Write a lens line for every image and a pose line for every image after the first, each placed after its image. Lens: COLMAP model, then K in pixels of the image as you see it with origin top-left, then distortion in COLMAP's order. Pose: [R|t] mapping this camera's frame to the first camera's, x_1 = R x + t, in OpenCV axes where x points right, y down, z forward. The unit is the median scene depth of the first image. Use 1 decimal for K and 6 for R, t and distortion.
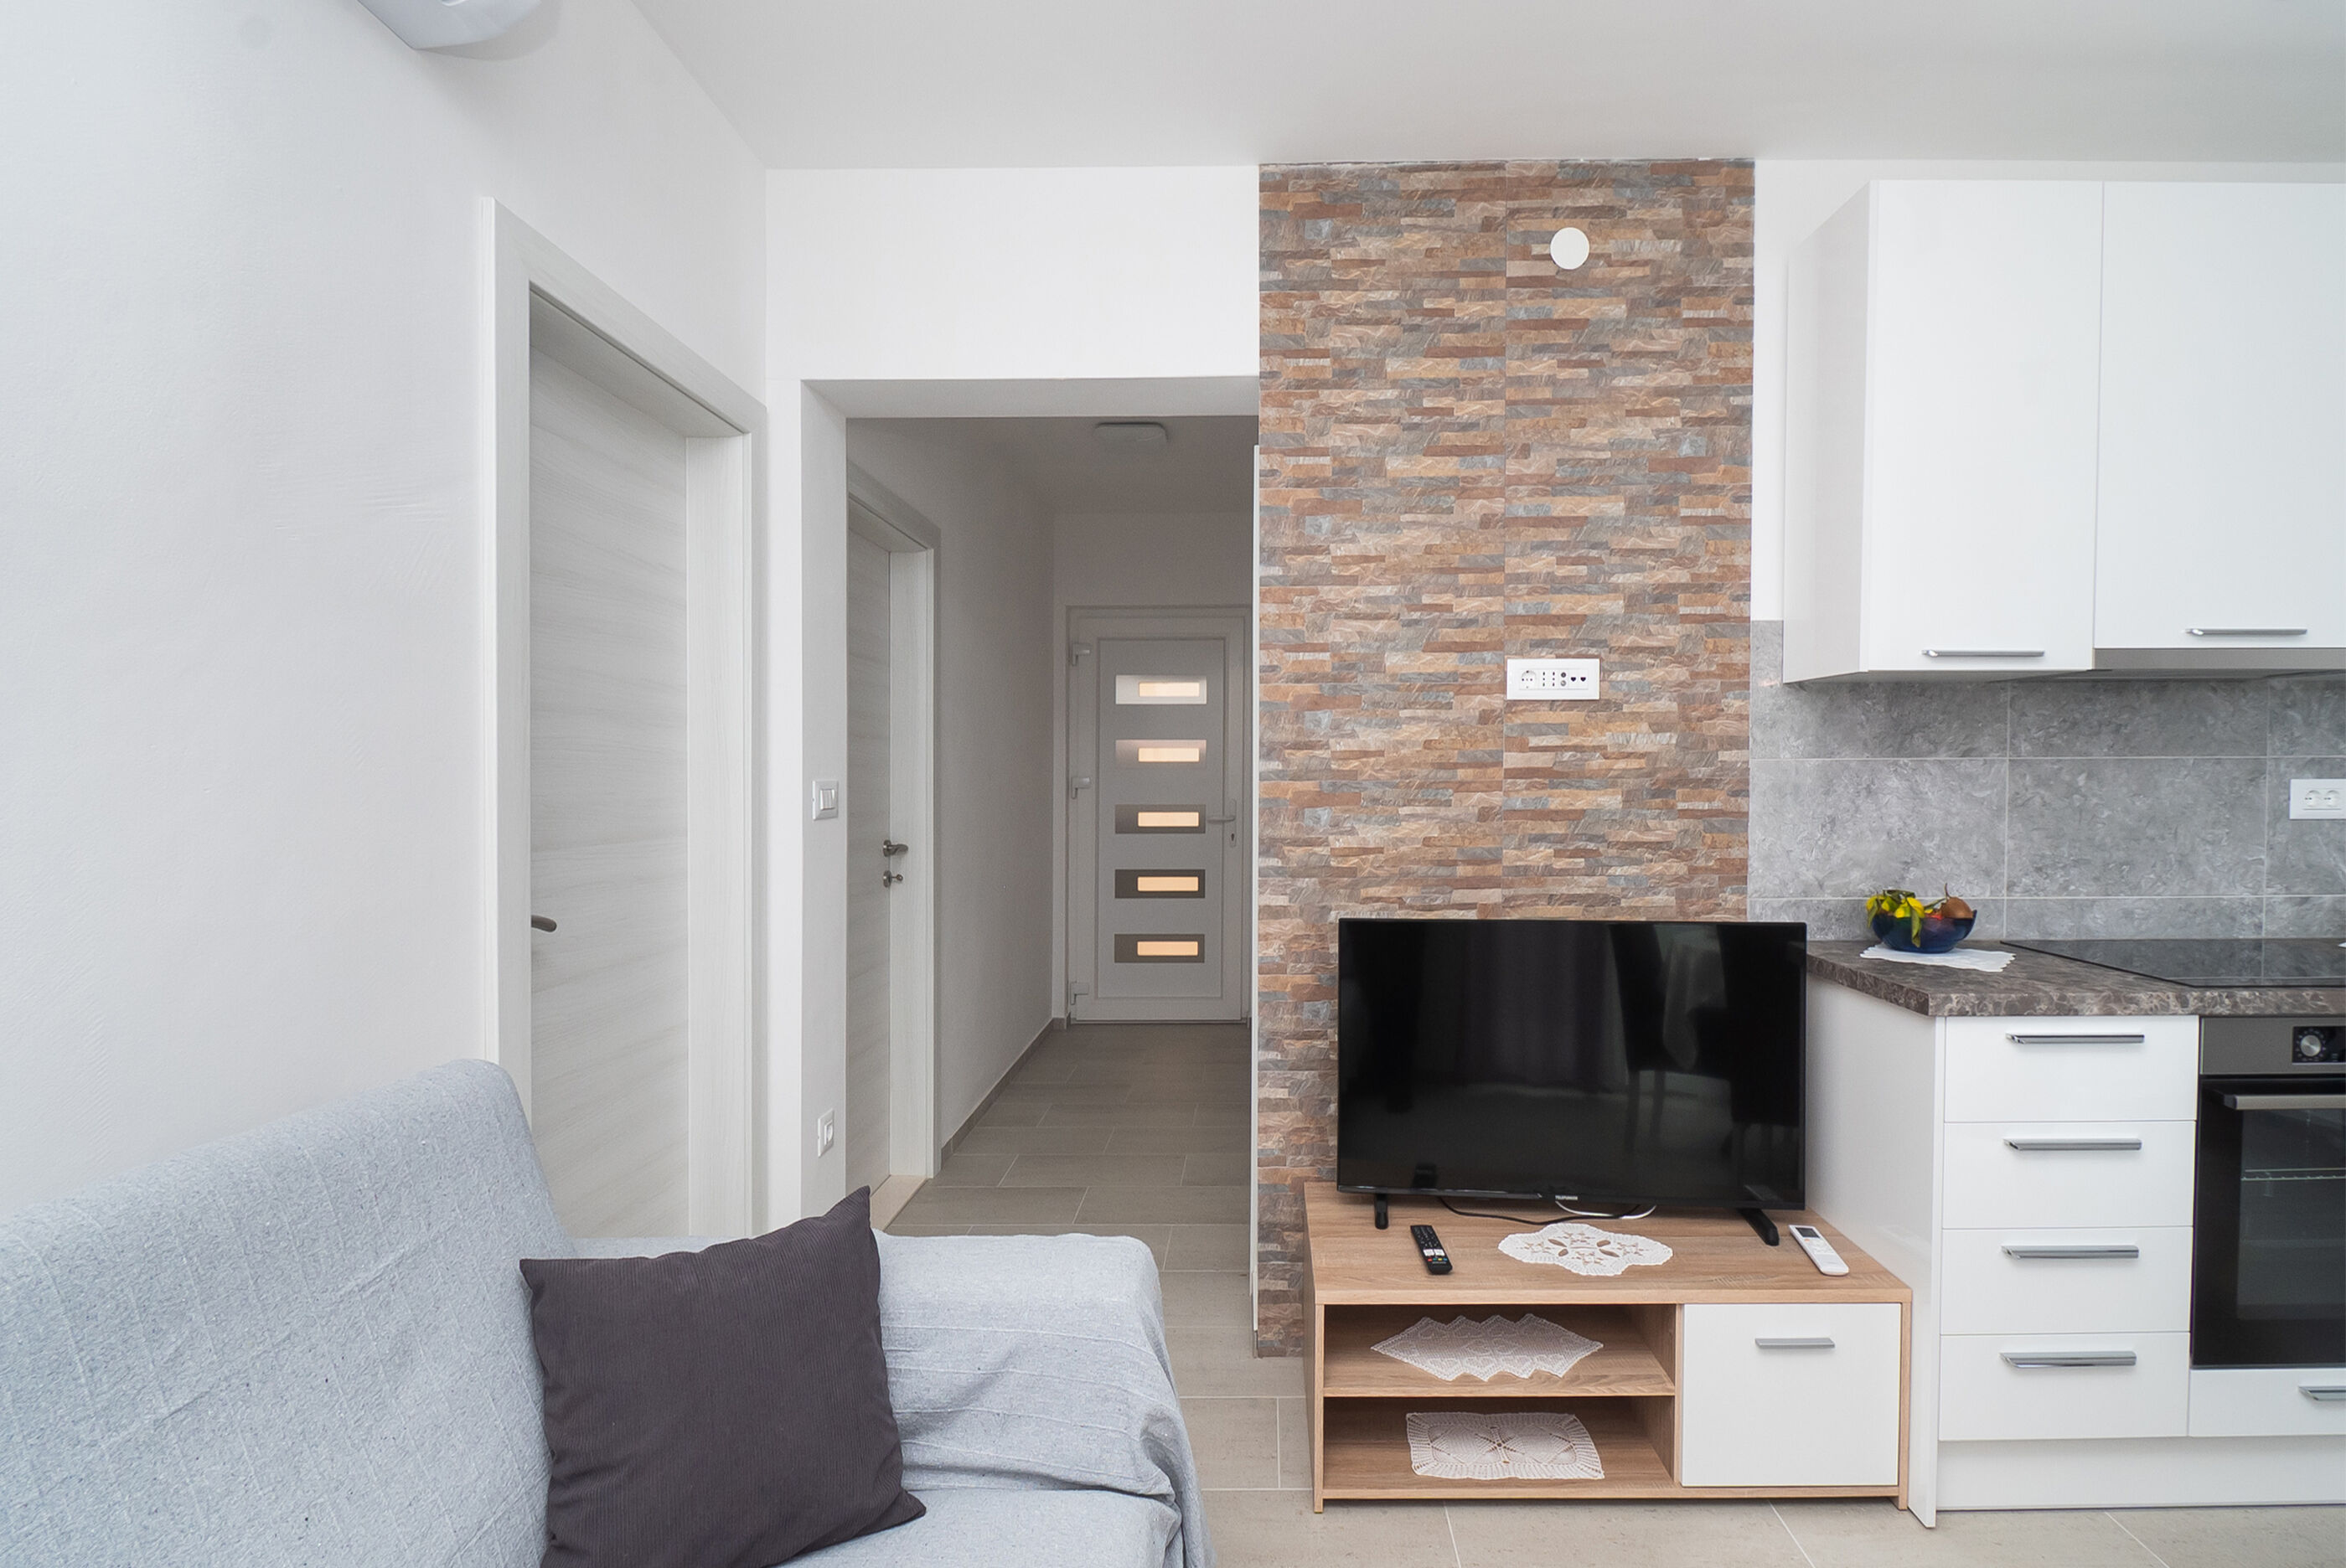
lens RADIAL K [[1127.9, 0, 1174.1], [0, 1127.9, 792.4], [0, 0, 1]] dist [0.015300, -0.015480]
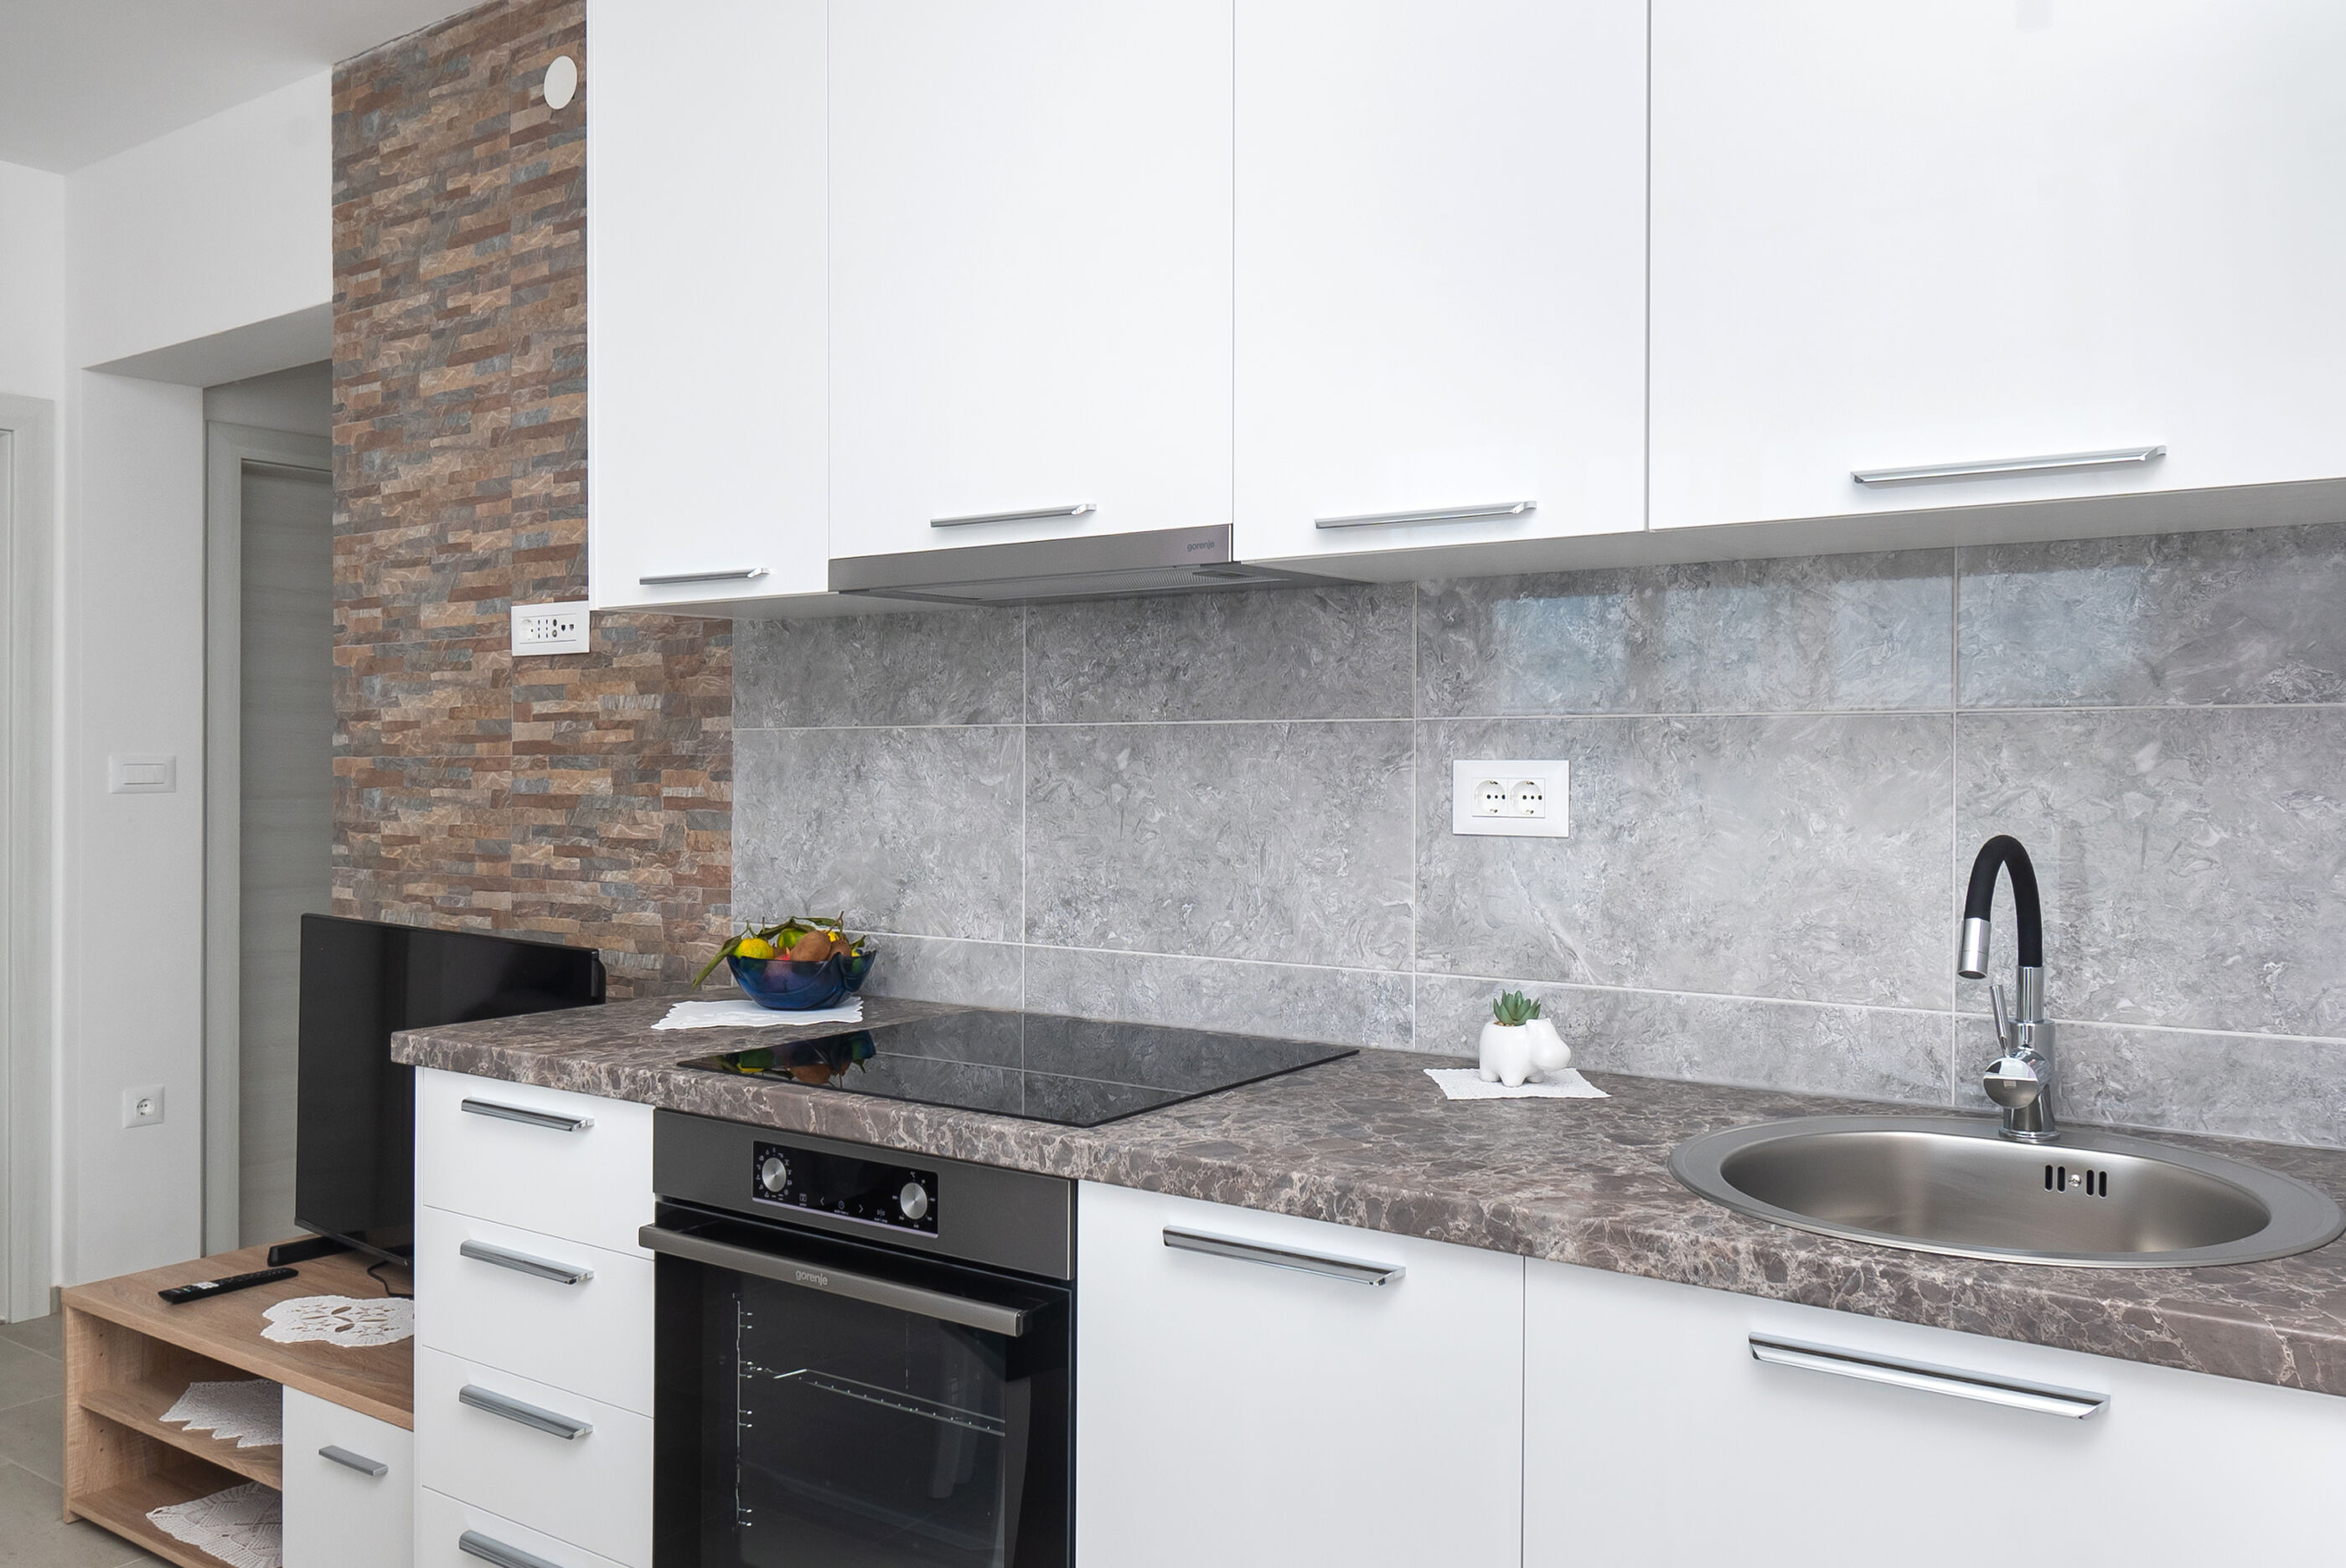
lens RADIAL K [[2040.2, 0, 1627.1], [0, 2040.2, 730.0], [0, 0, 1]] dist [0.045597, -0.041918]
pose [[0.808823, -0.003923, -0.588039, 1.788199], [-0.008518, 0.999795, -0.018386, -0.009691], [0.587991, 0.019880, 0.808623, 0.283102]]
